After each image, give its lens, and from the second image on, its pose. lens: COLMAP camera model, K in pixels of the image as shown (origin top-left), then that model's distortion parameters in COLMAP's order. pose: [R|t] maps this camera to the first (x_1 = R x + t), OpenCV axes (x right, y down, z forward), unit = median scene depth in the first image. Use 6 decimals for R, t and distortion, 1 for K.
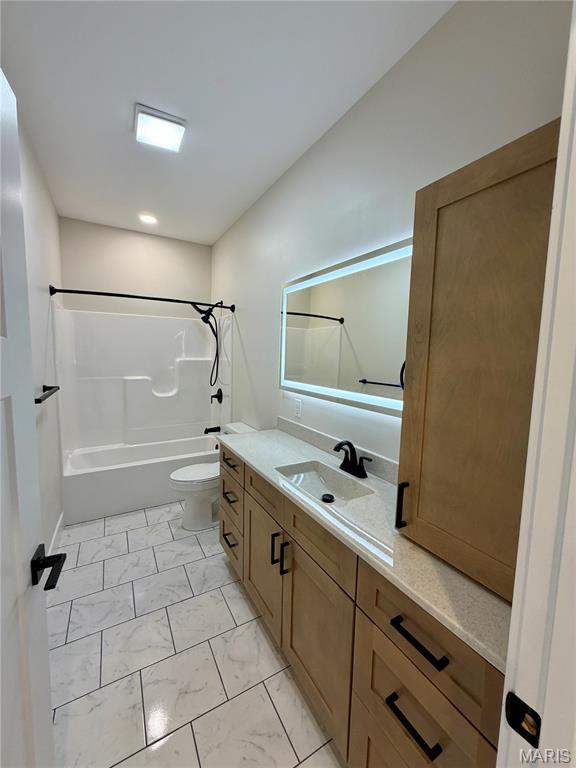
lens RADIAL K [[307.6, 0, 288.8], [0, 307.6, 387.4], [0, 0, 1]] dist [0.001630, -0.000064]
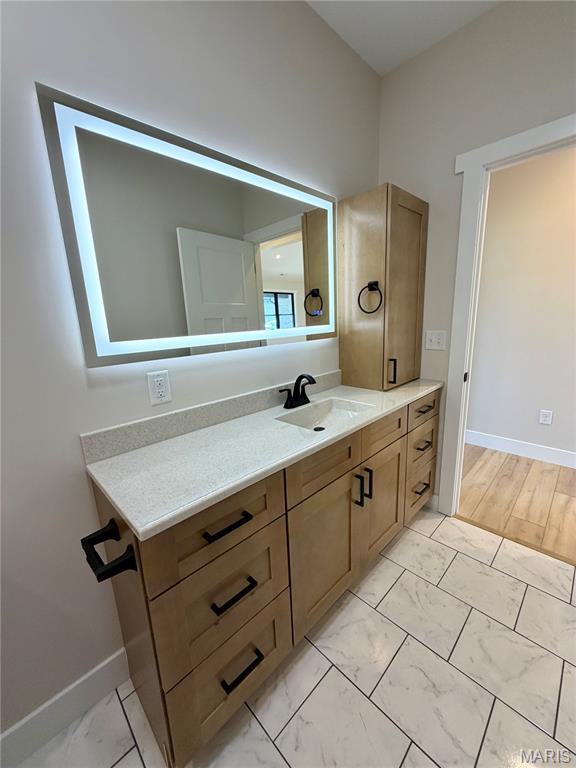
lens RADIAL K [[307.6, 0, 288.5], [0, 307.6, 380.0], [0, 0, 1]] dist [0.001630, -0.000064]
pose [[-0.253648, -0.215181, 0.943059, -0.728812], [0.135260, 0.957474, 0.254850, -0.070947], [-0.957793, 0.192200, -0.213756, 1.201745]]
